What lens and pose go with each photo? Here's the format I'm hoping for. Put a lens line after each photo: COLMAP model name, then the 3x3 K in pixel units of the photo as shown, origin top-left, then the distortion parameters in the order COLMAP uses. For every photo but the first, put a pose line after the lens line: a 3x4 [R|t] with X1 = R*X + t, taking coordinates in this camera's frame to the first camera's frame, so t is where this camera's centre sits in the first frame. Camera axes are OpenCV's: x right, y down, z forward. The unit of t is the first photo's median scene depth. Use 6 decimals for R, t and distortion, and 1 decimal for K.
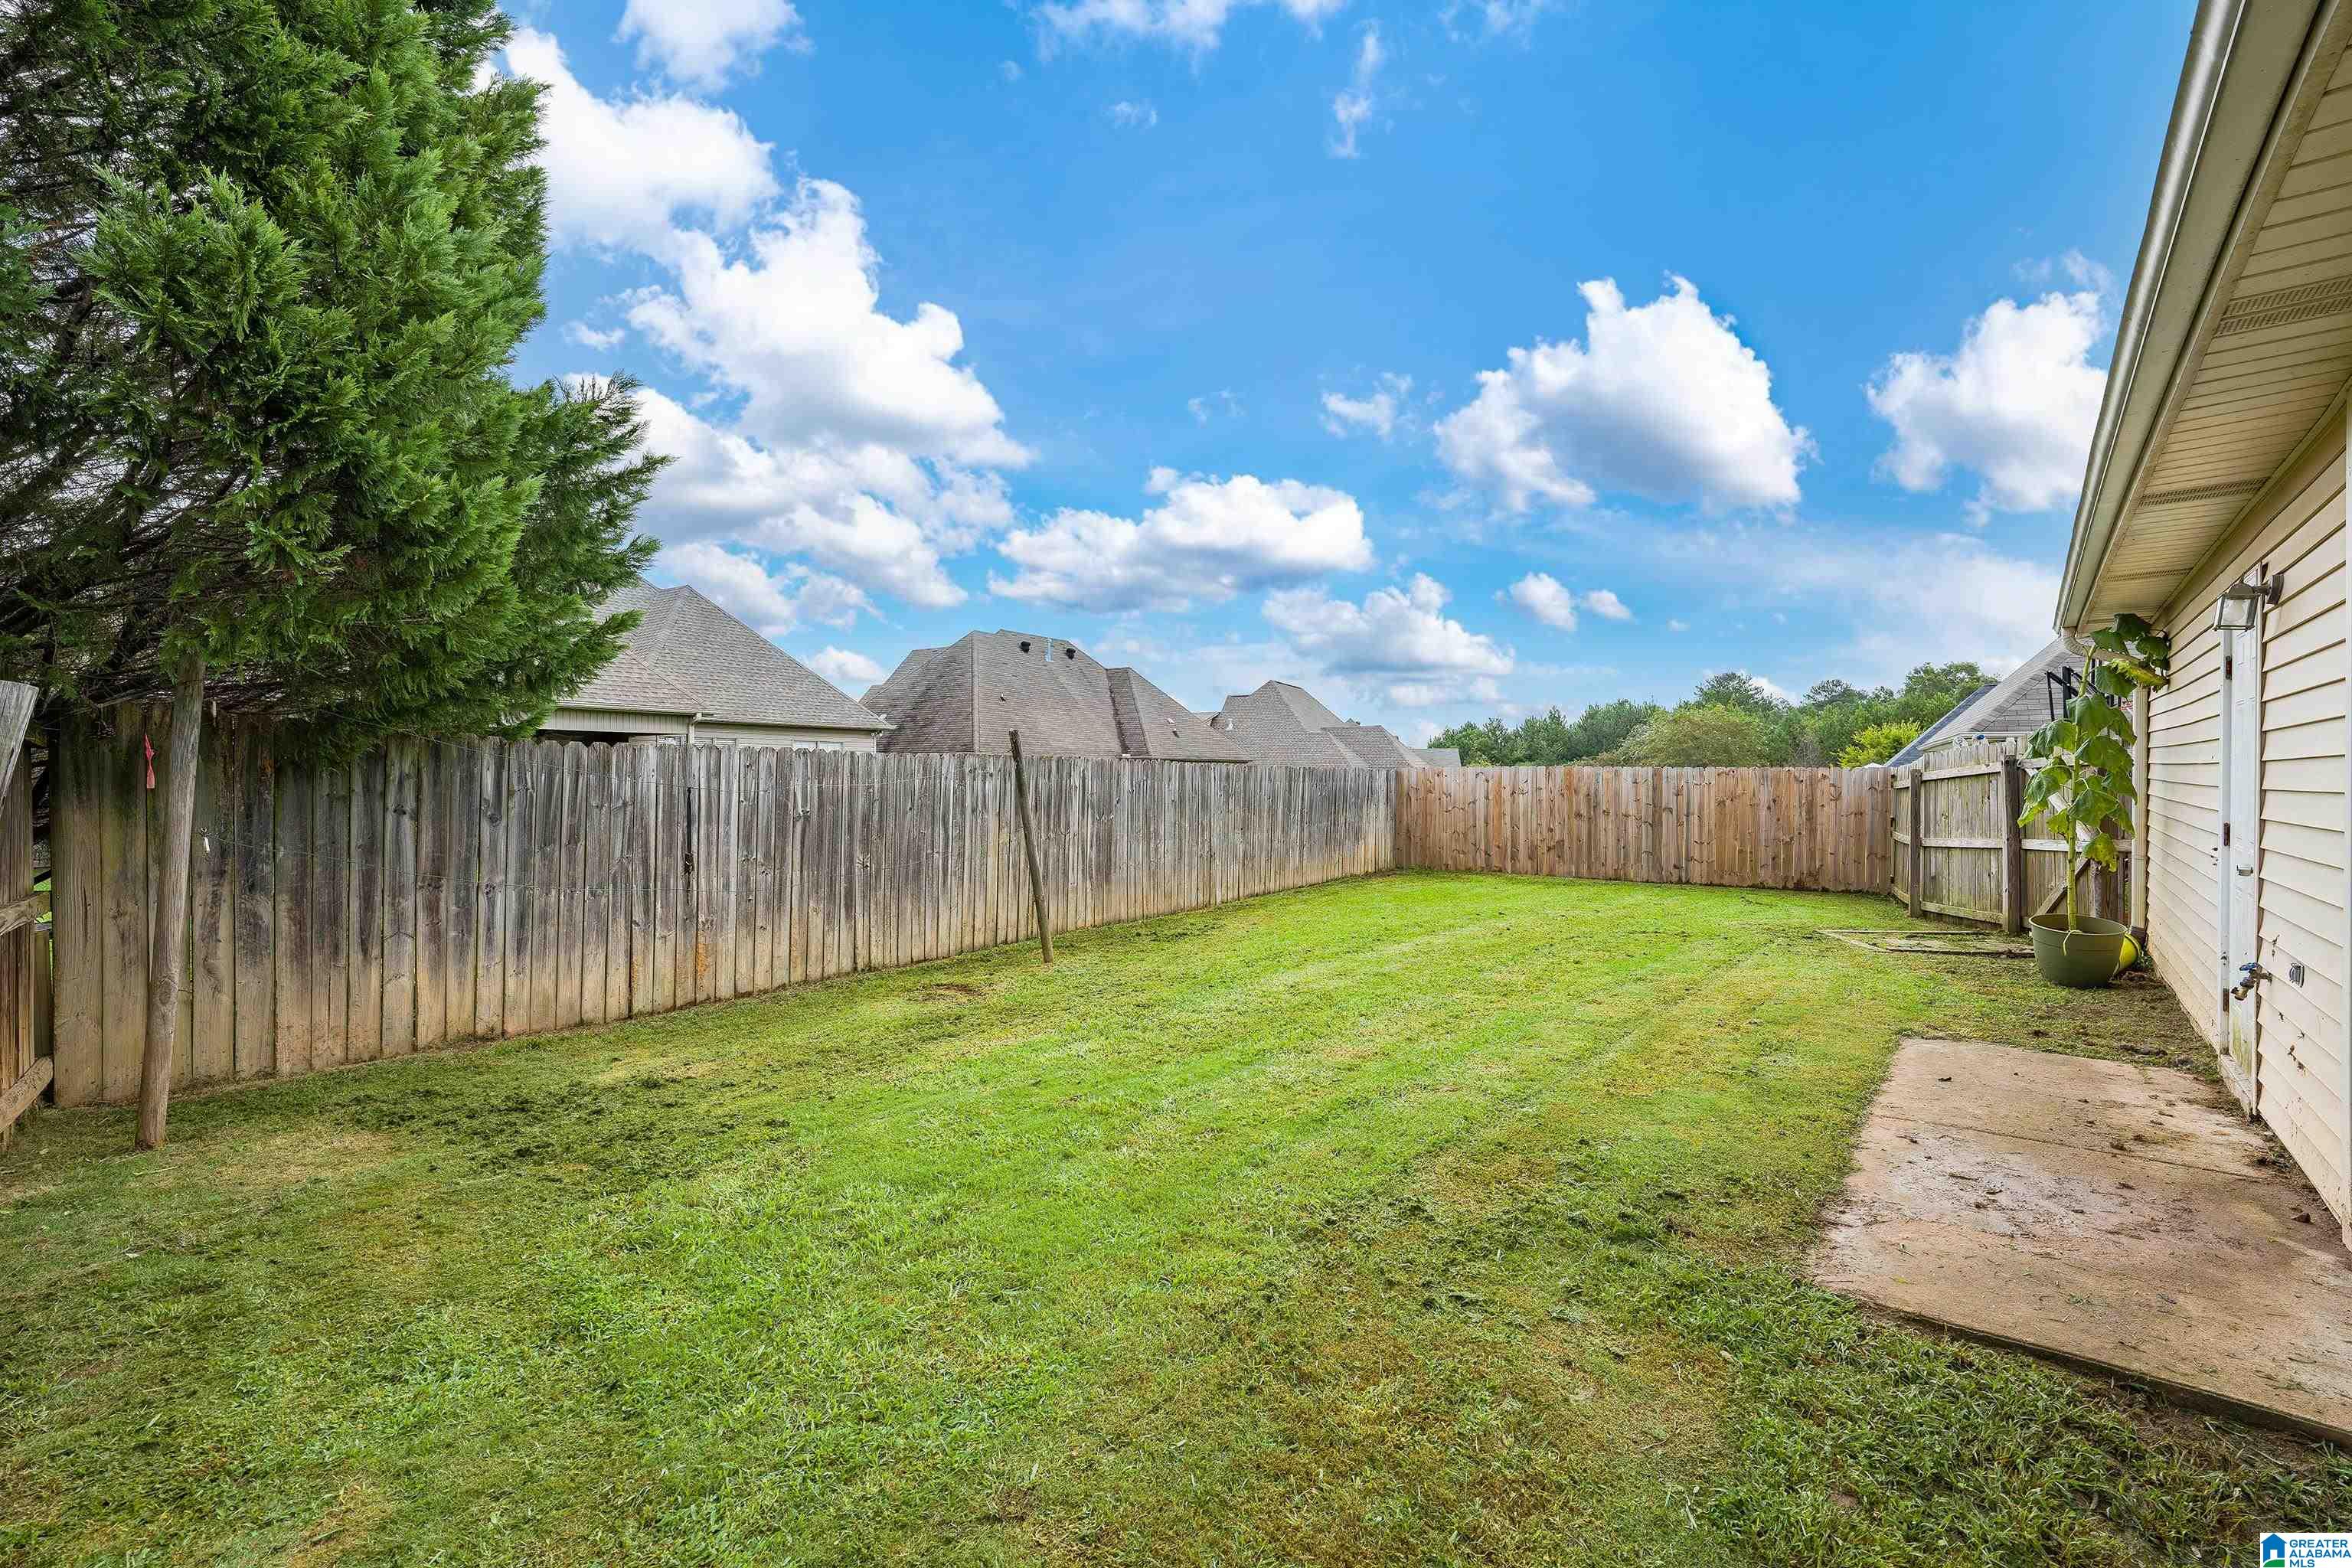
lens RADIAL K [[993.9, 0, 1176.0], [0, 993.9, 784.0], [0, 0, 1]] dist [-0.001188, -0.000075]
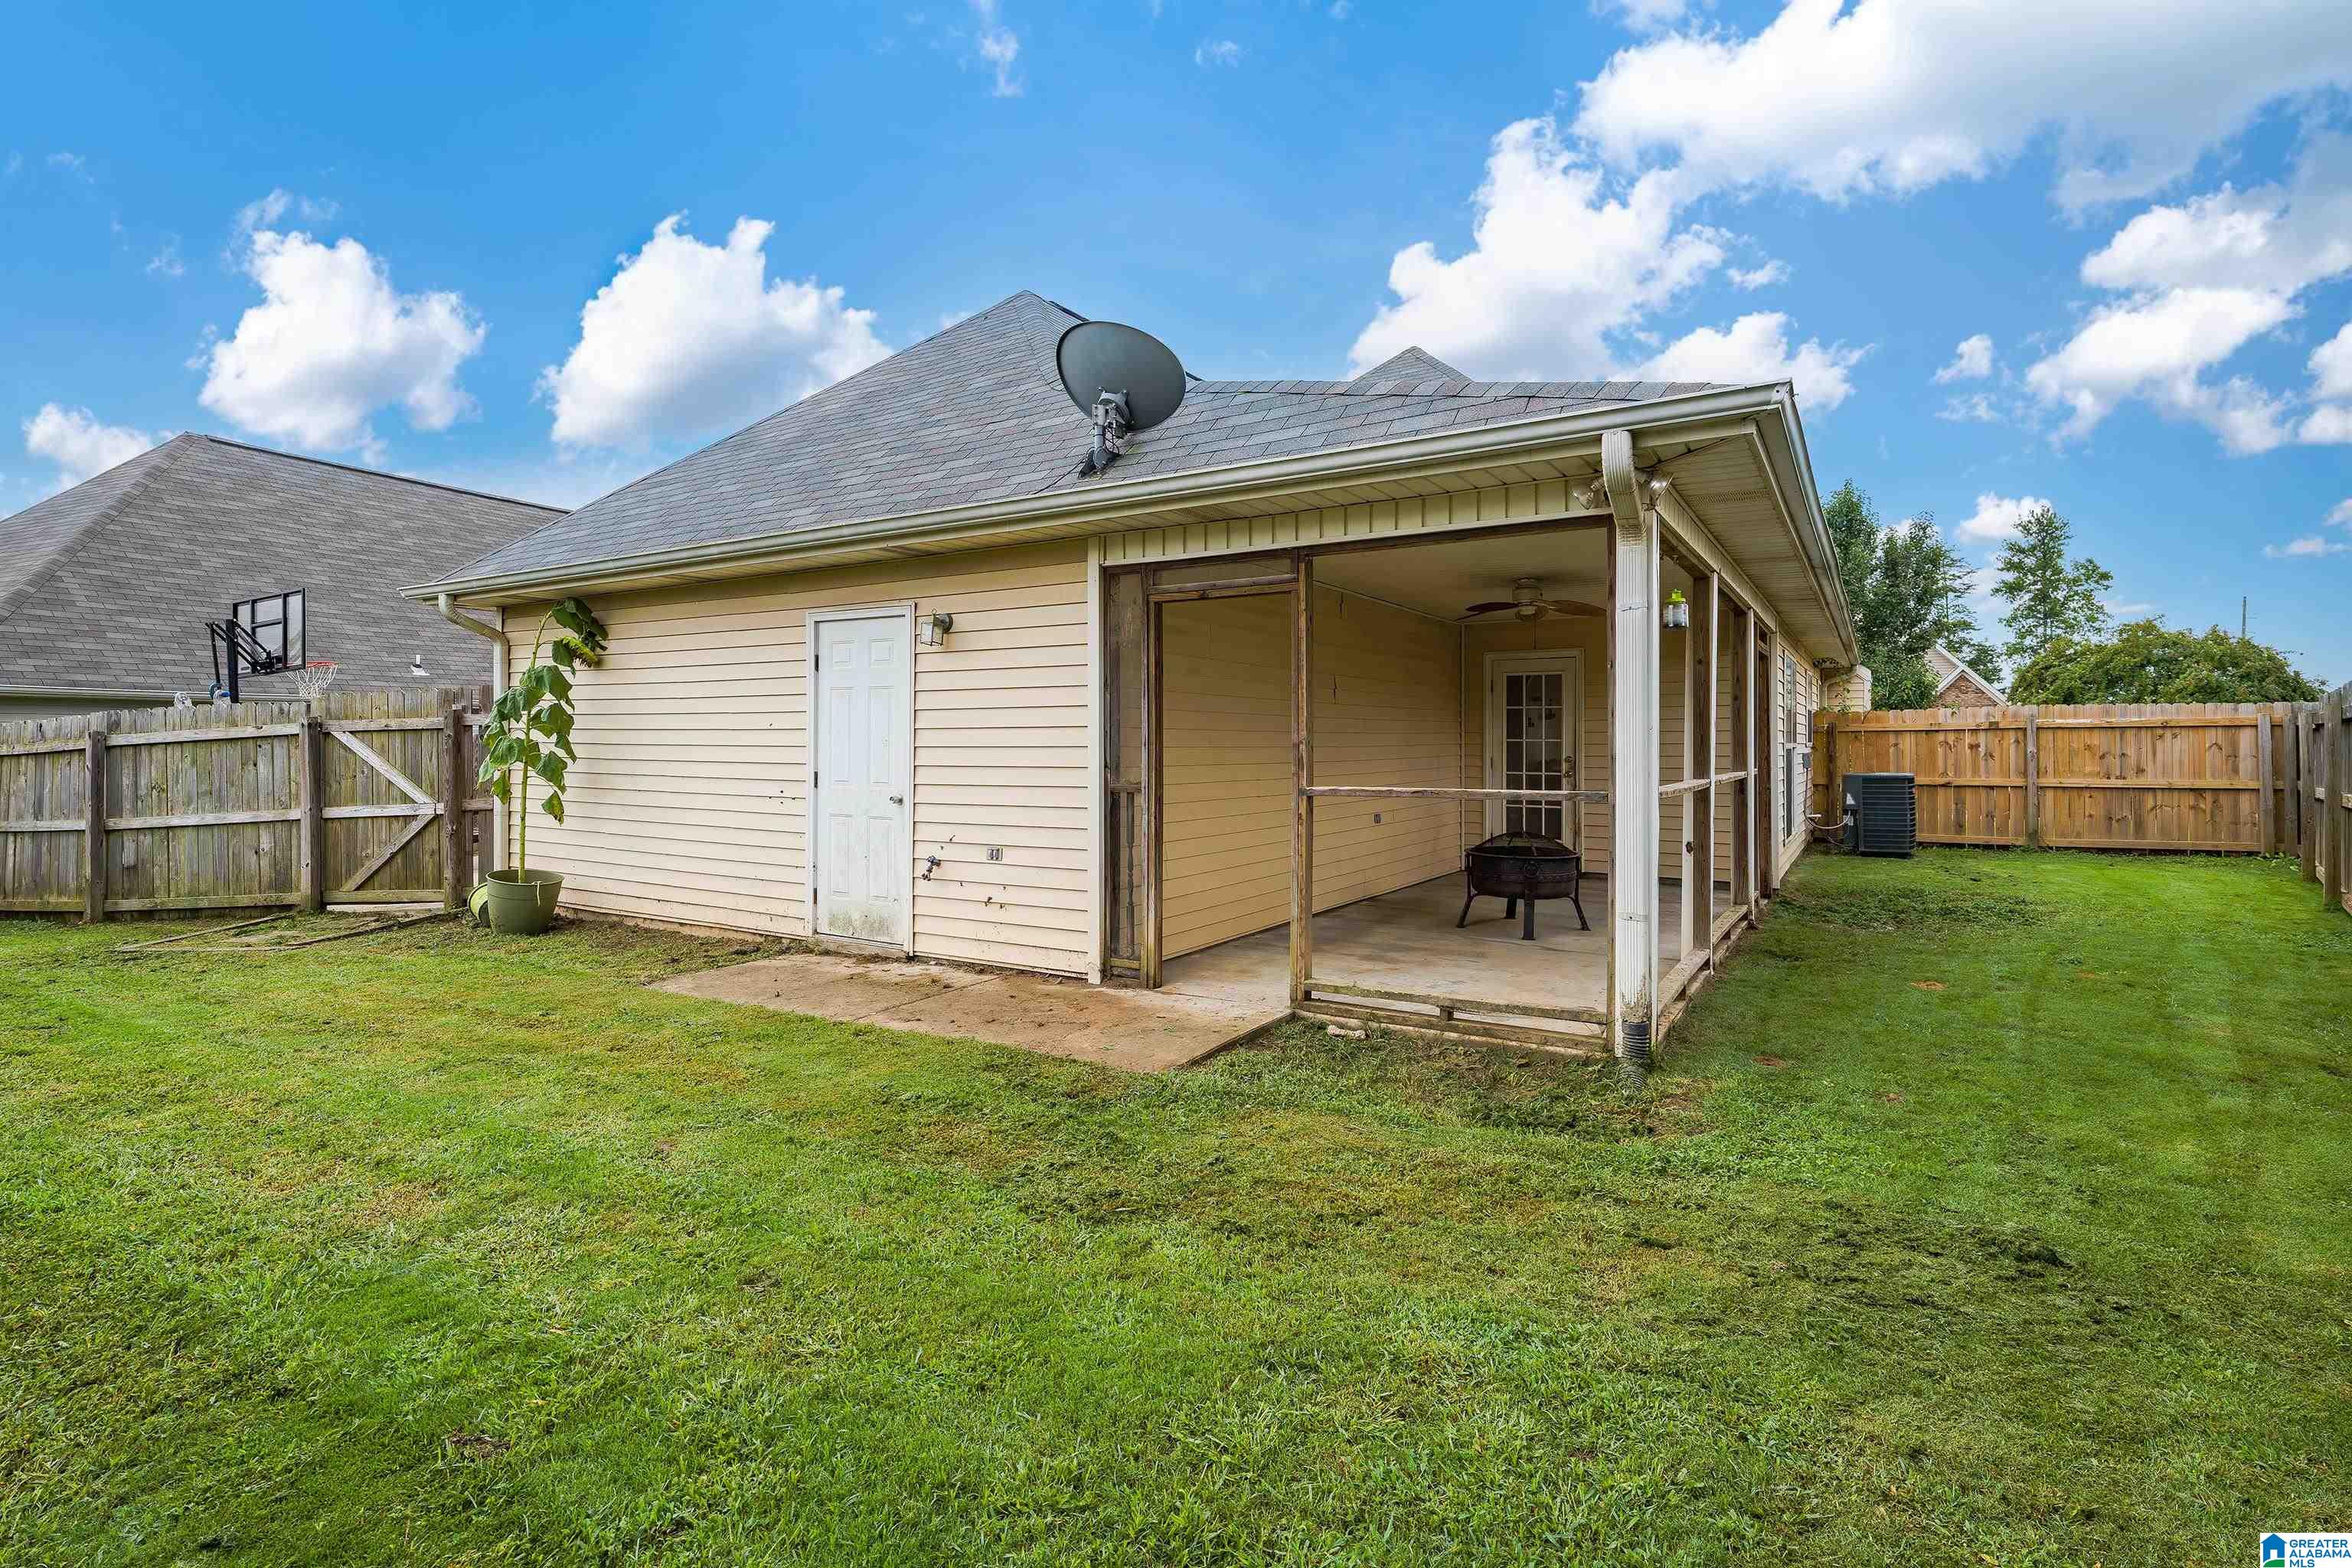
lens RADIAL K [[1137.5, 0, 1176.0], [0, 1137.5, 784.0], [0, 0, 1]] dist [0.001456, 0.000257]
pose [[-0.145746, -0.035732, 0.988676, -0.576929], [0.008740, 0.999262, 0.037403, 0.000997], [-0.989283, 0.014093, -0.145326, 0.667850]]
